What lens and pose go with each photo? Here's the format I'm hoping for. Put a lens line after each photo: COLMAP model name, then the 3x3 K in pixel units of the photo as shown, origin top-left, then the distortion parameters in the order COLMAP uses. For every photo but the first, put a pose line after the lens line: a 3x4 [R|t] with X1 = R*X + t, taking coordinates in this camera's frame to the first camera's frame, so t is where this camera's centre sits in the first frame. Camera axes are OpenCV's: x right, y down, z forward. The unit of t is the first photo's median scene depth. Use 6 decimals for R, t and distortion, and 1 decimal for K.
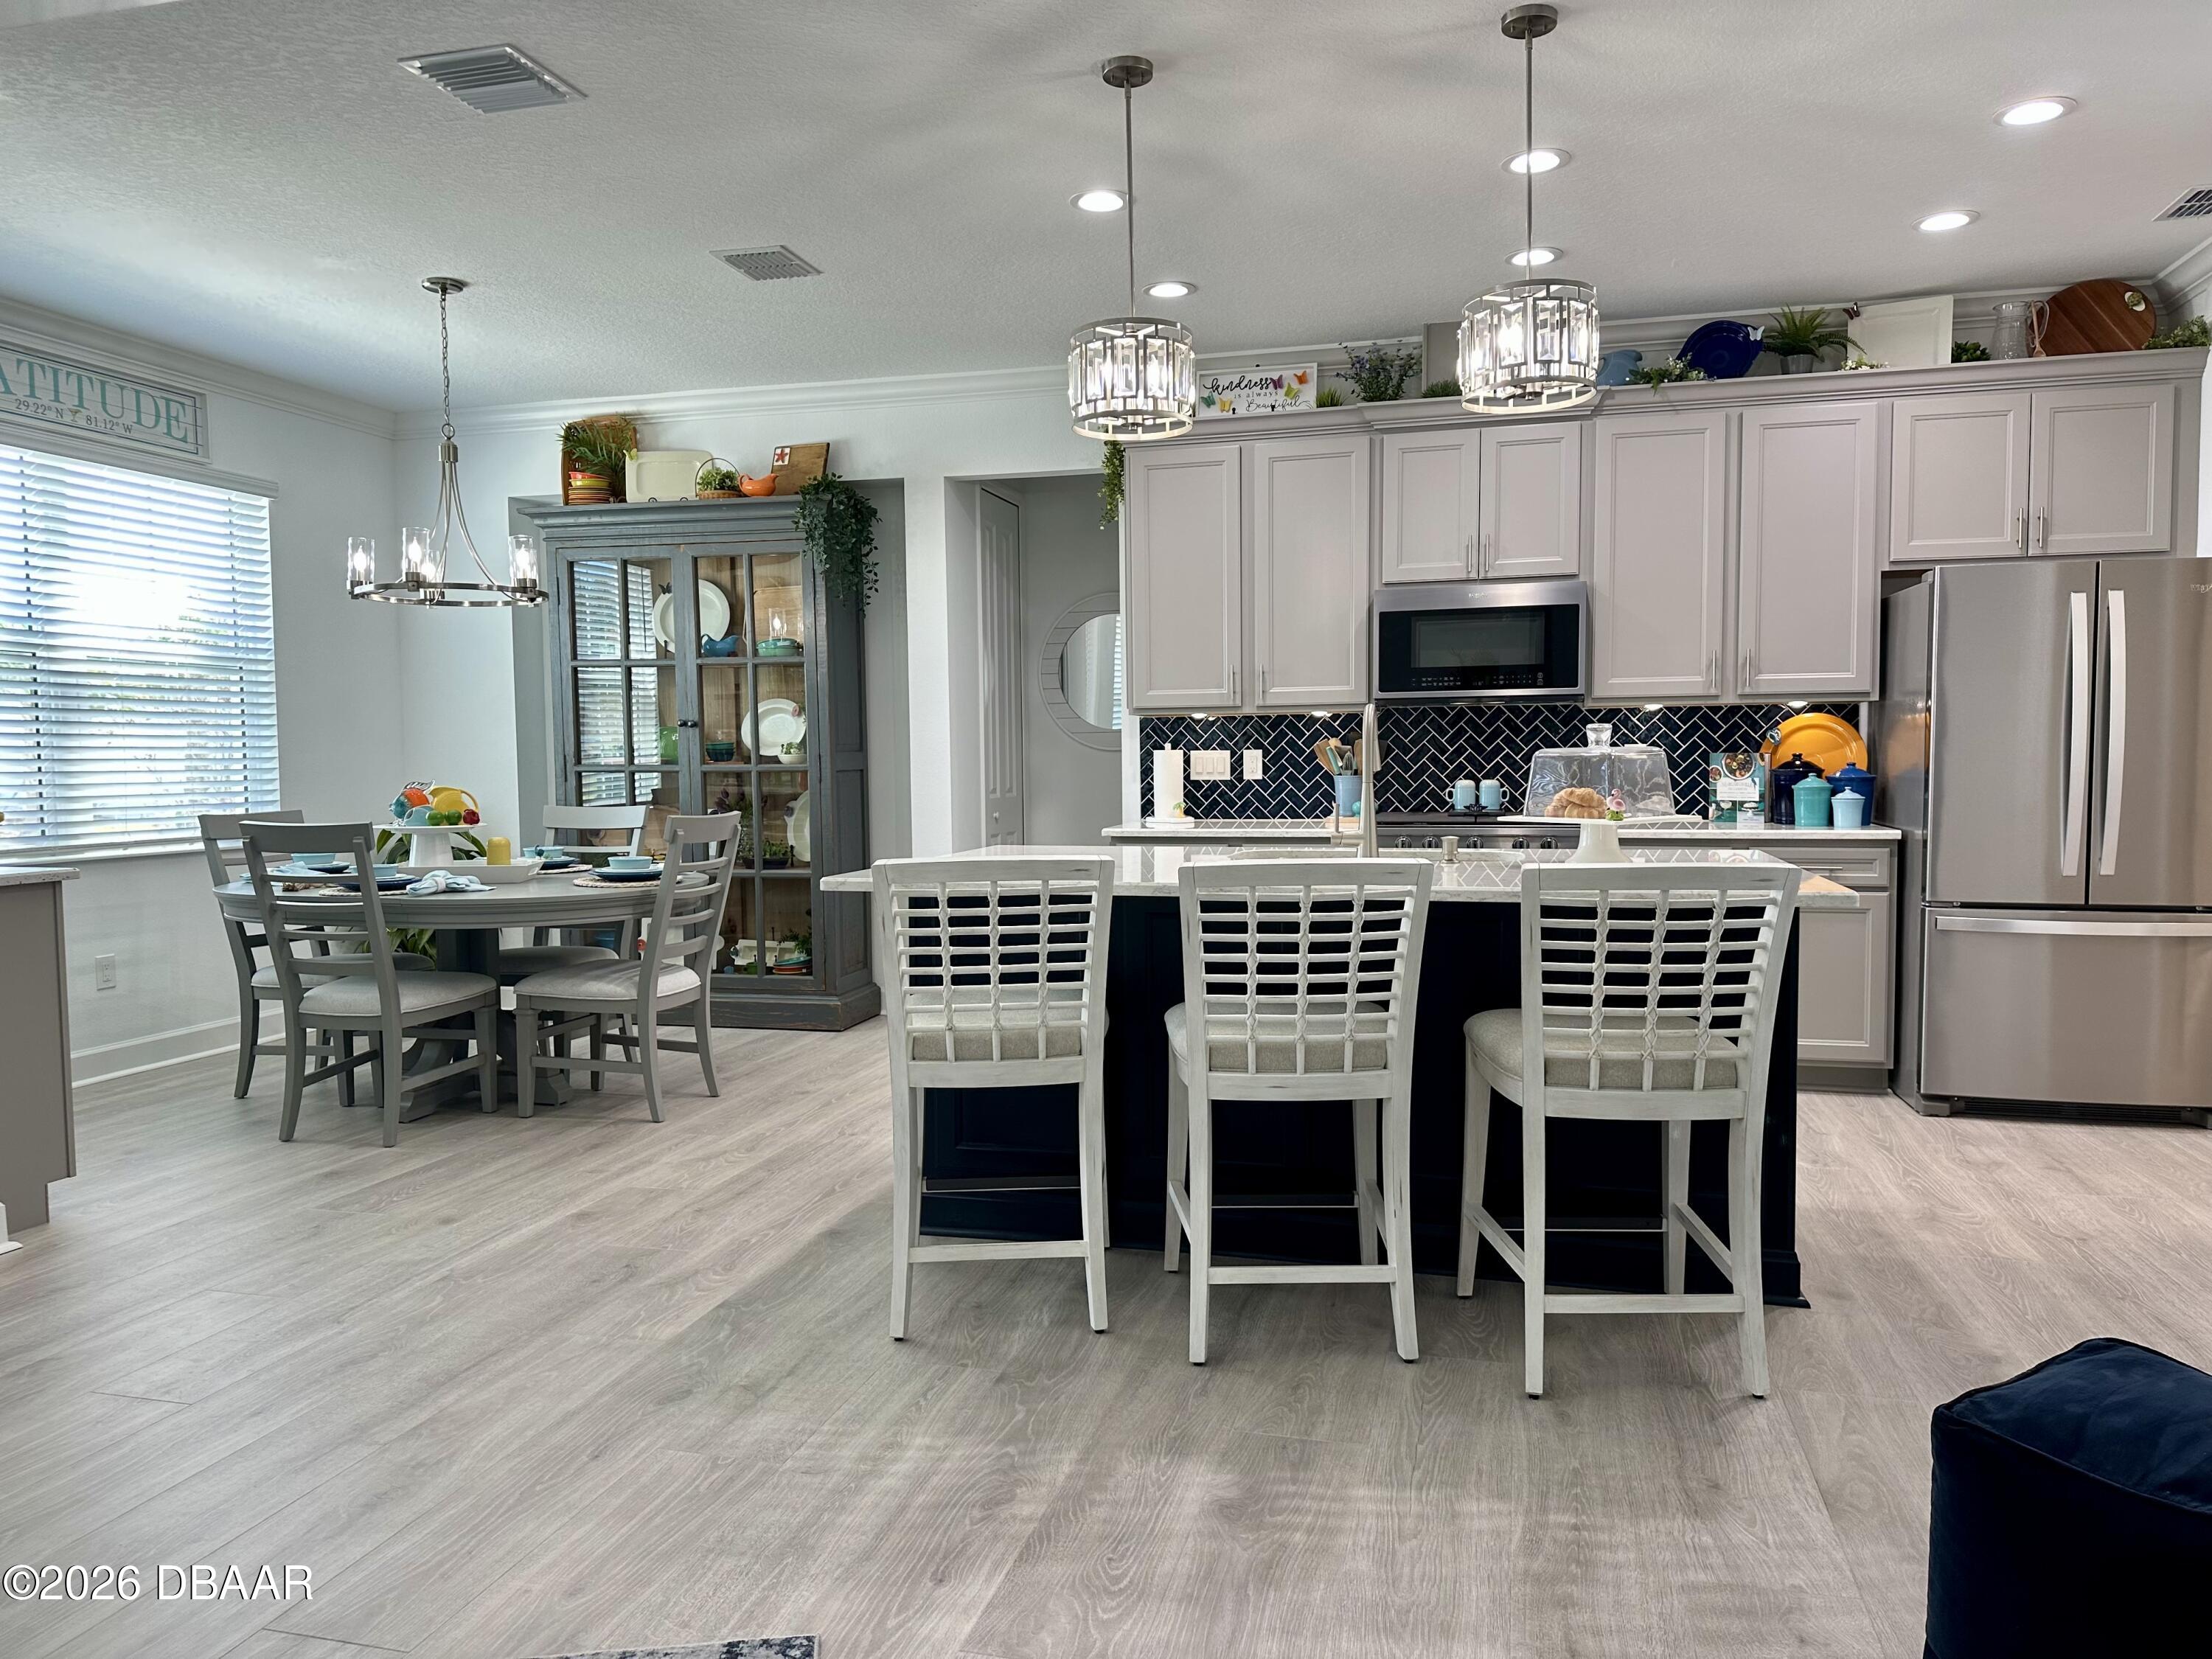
lens RADIAL K [[1545.5, 0, 1107.7], [0, 1545.5, 831.5], [0, 0, 1]] dist [0.044649, -0.038190]
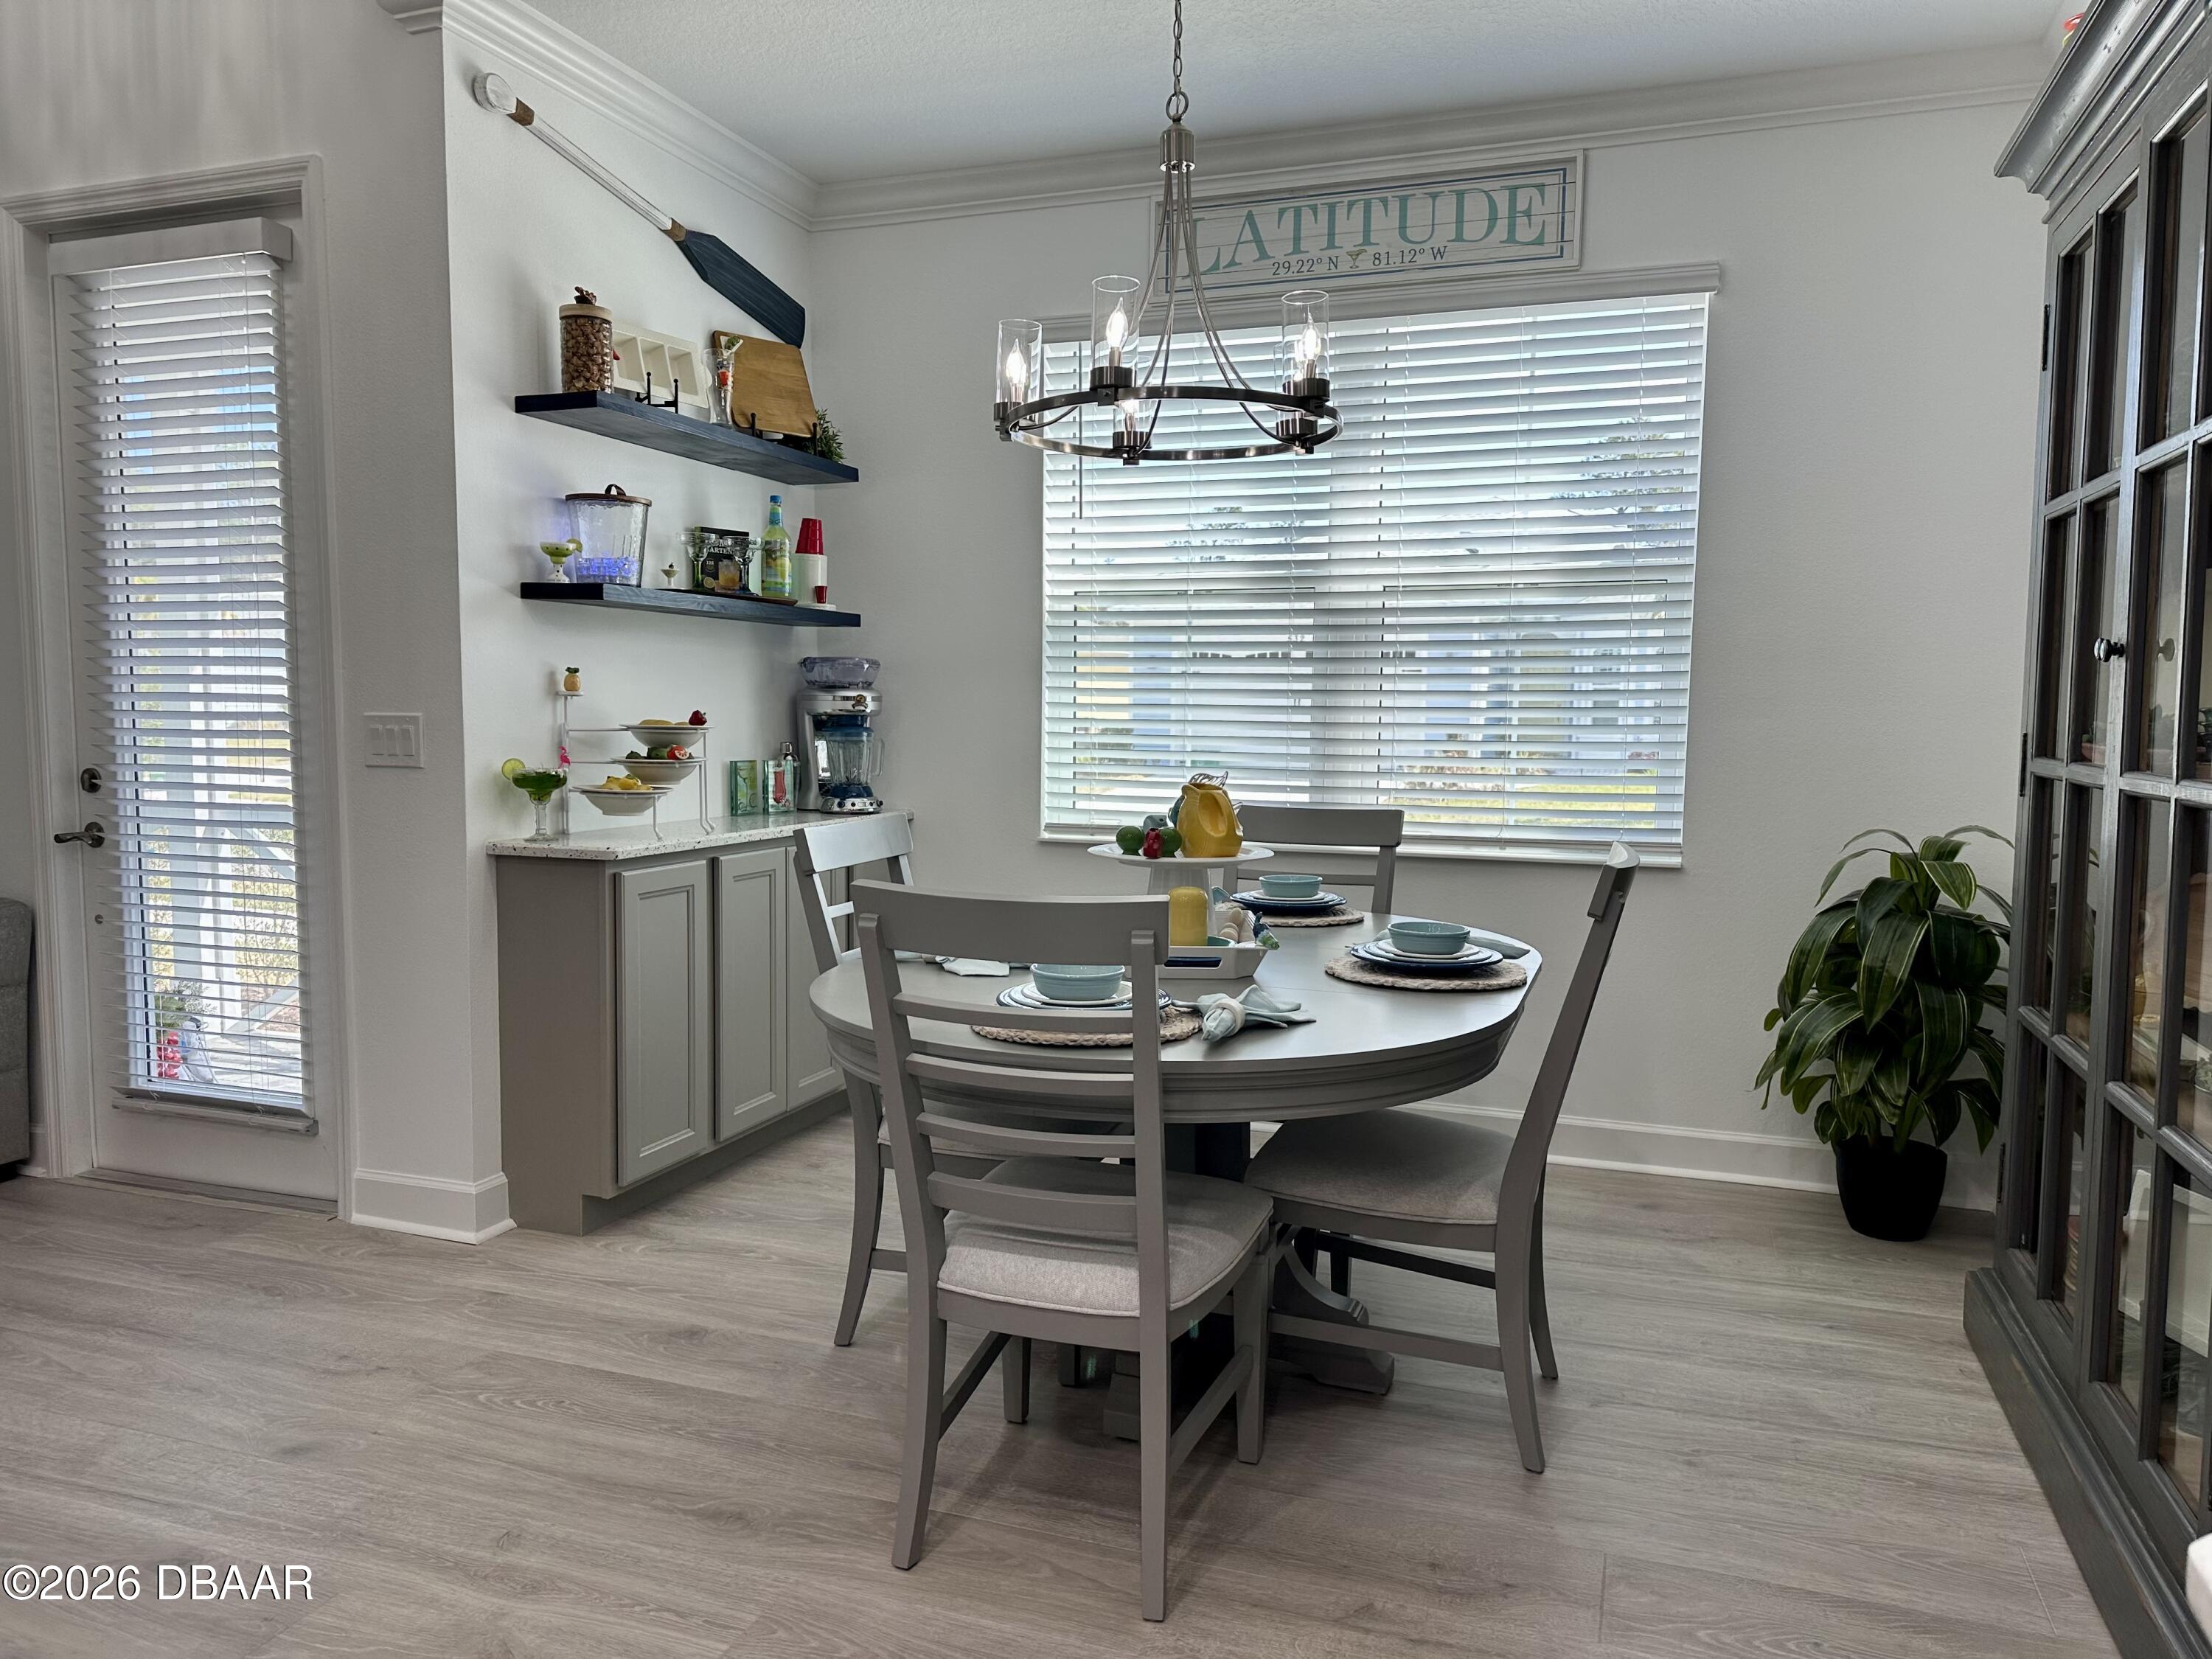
lens RADIAL K [[1545.5, 0, 1106.3], [0, 1545.5, 845.4], [0, 0, 1]] dist [0.044649, -0.038190]
pose [[-0.082471, 0.093554, -0.992193, 0.110880], [-0.063723, 0.993052, 0.098932, -0.055348], [0.994554, 0.071385, -0.075936, 0.969877]]
